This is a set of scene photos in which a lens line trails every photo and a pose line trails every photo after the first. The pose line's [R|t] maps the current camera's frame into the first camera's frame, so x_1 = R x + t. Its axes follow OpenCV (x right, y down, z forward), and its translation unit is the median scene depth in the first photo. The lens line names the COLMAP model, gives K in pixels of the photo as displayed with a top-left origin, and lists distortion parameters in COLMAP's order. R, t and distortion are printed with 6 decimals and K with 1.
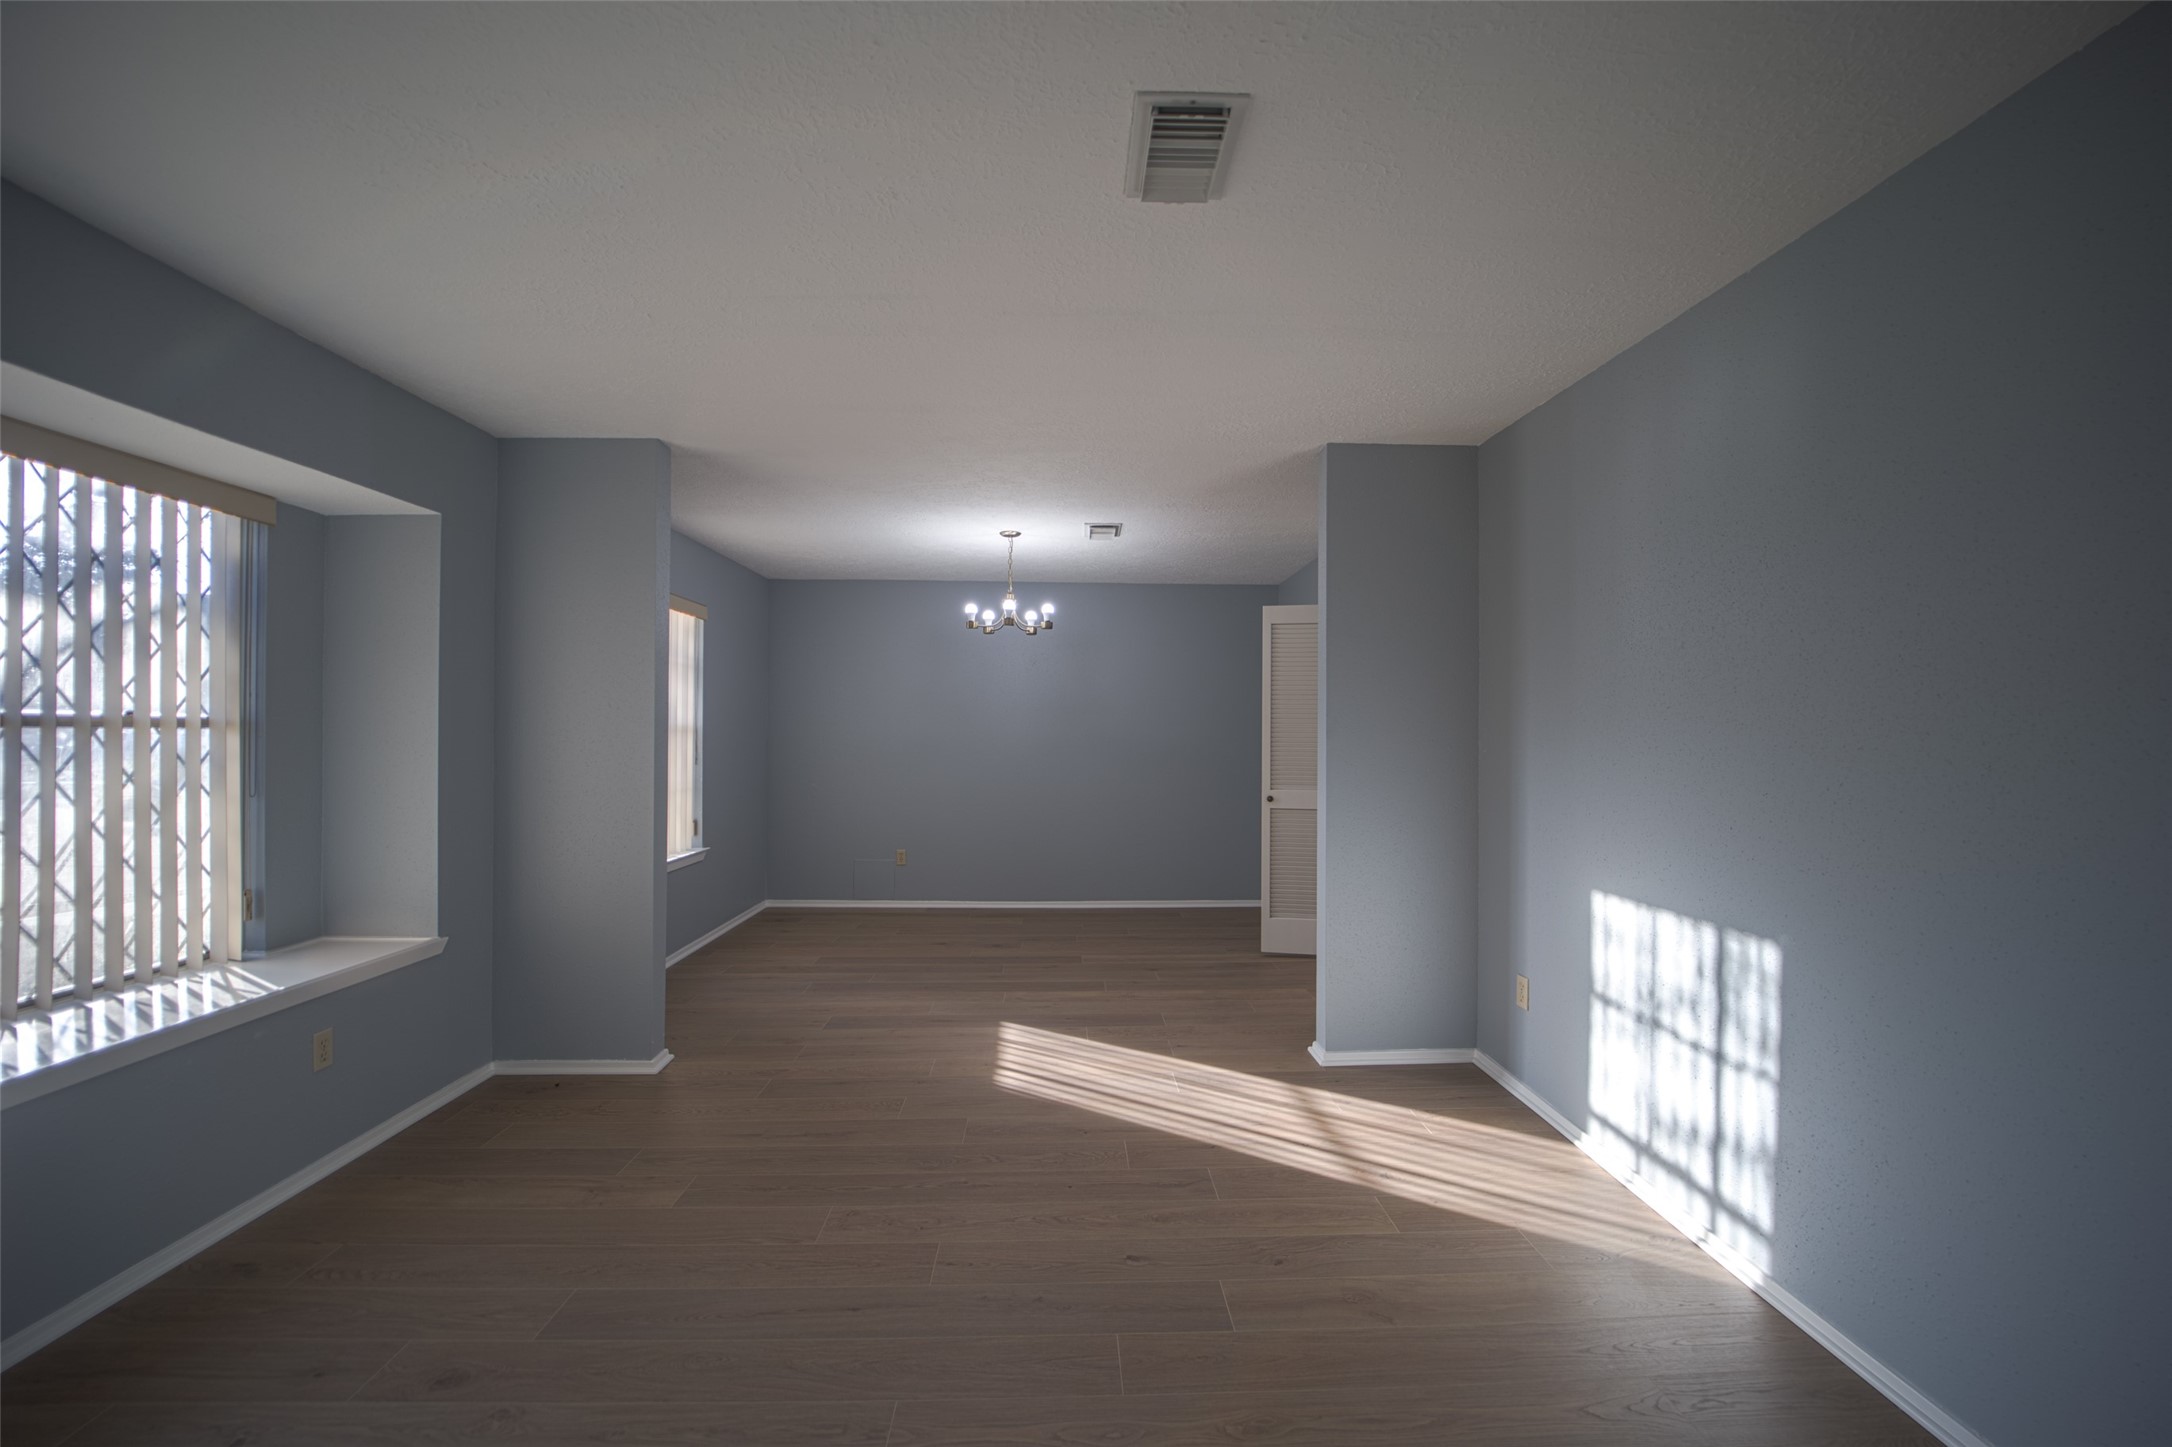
lens RADIAL K [[871.8, 0, 1088.6], [0, 871.8, 734.2], [0, 0, 1]] dist [-0.014920, -0.000007]
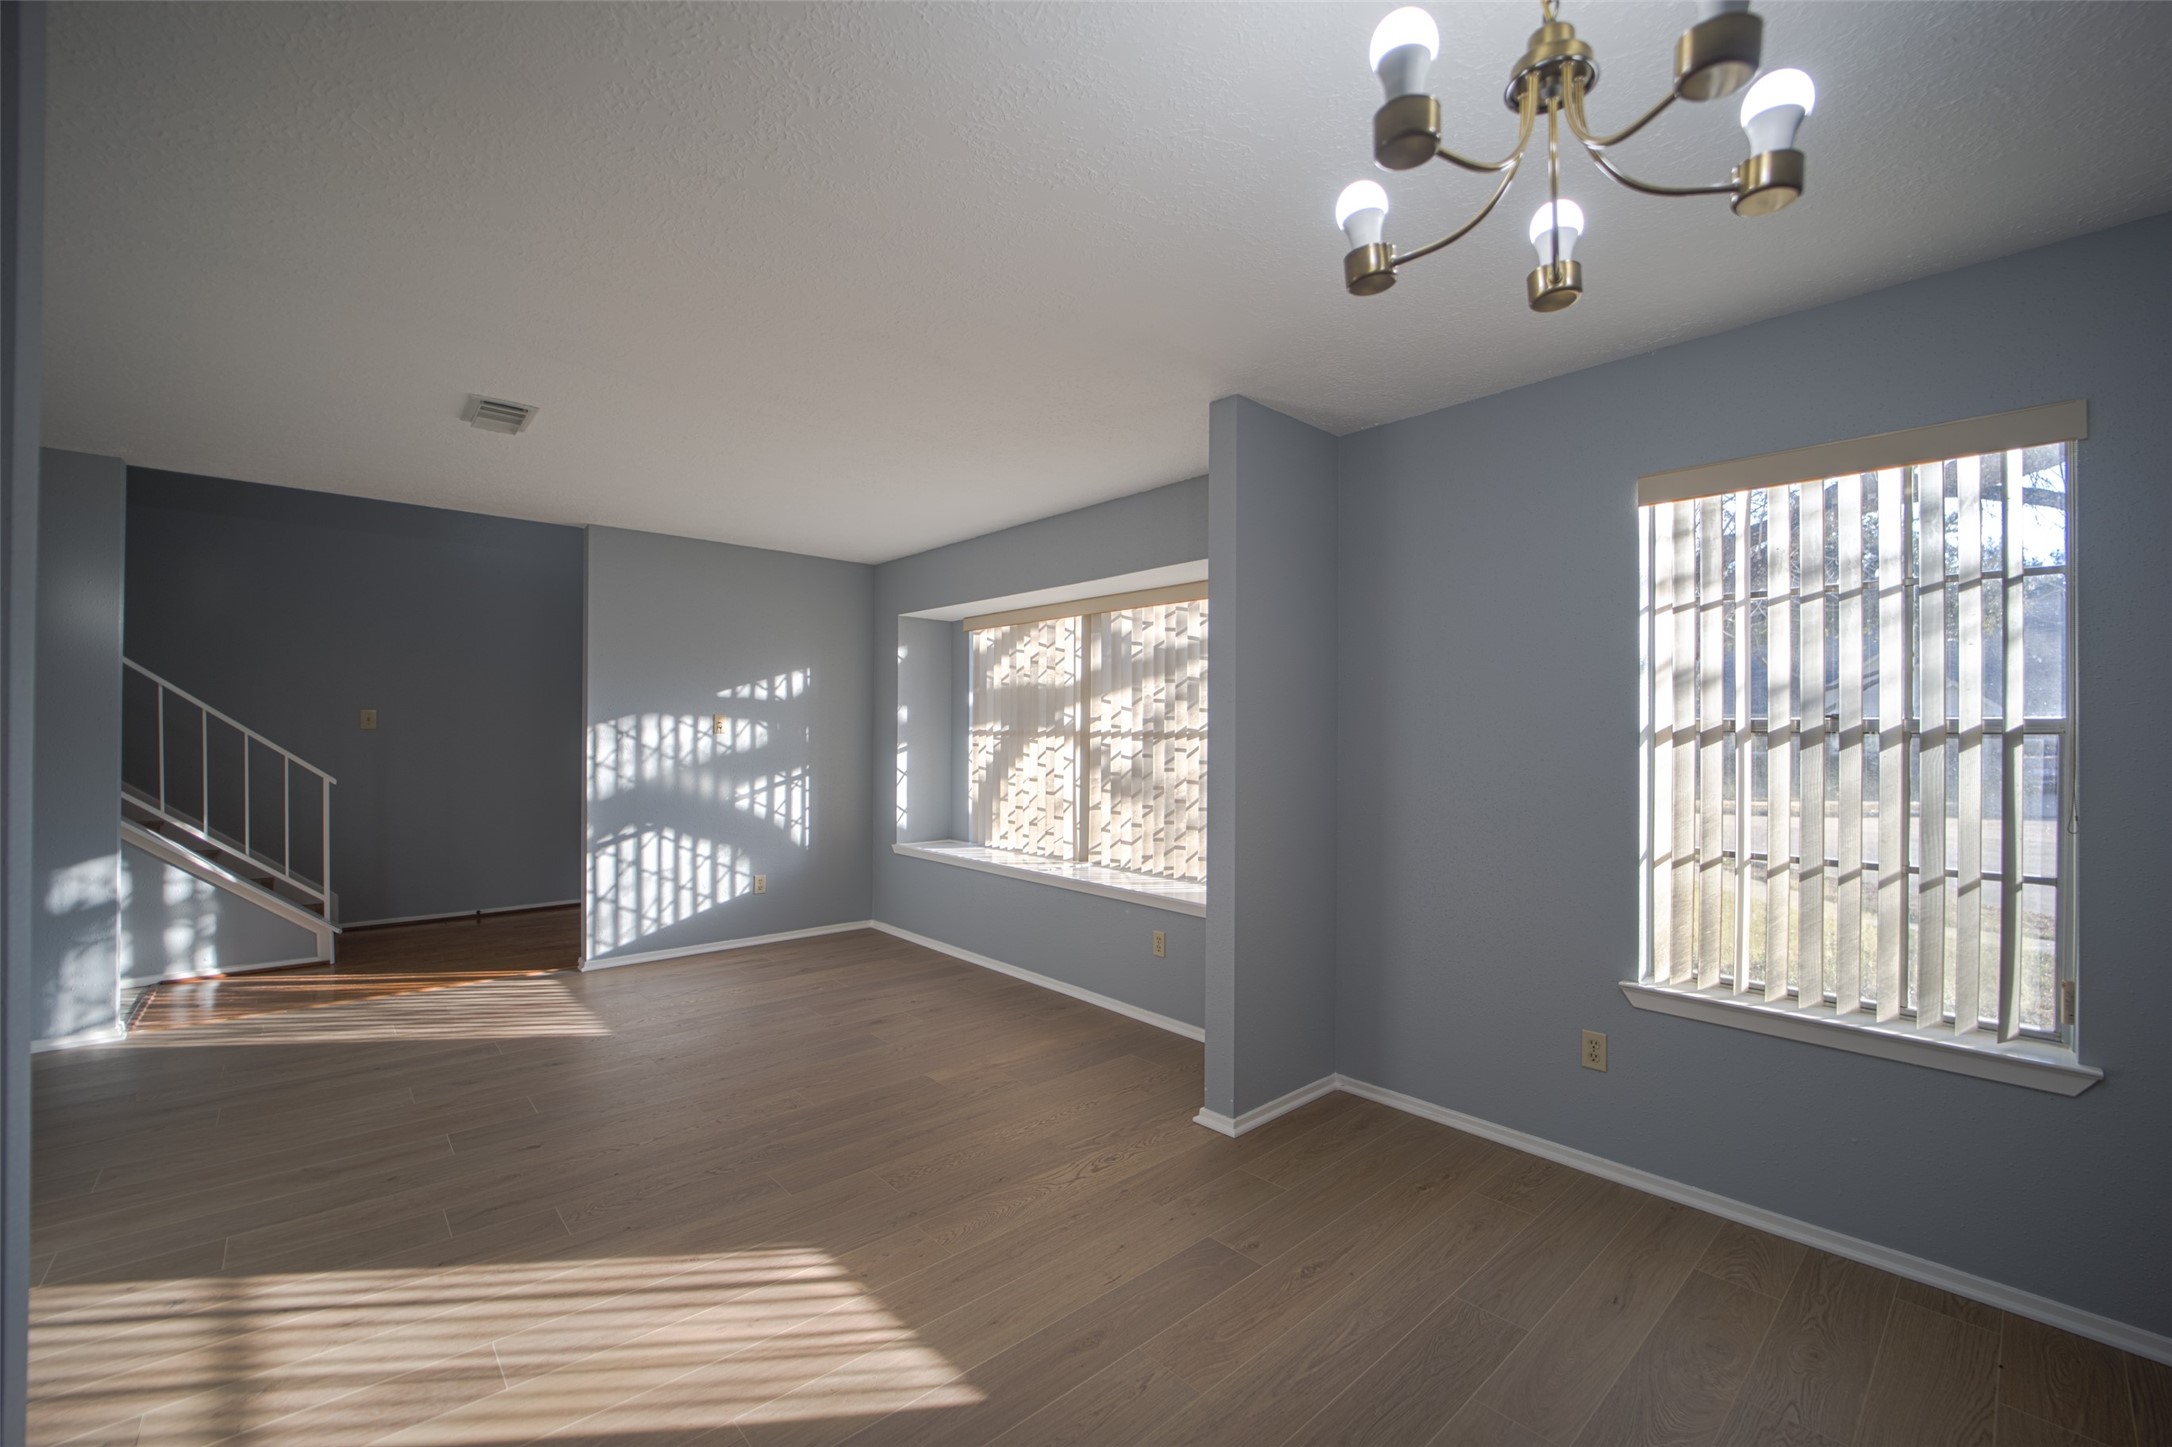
lens RADIAL K [[871.8, 0, 1088.6], [0, 871.8, 734.2], [0, 0, 1]] dist [-0.014920, -0.000007]
pose [[-0.760117, -0.006781, -0.649751, 0.172517], [-0.008031, 0.999967, -0.001041, -0.001836], [0.649737, 0.004427, -0.760147, 1.640774]]
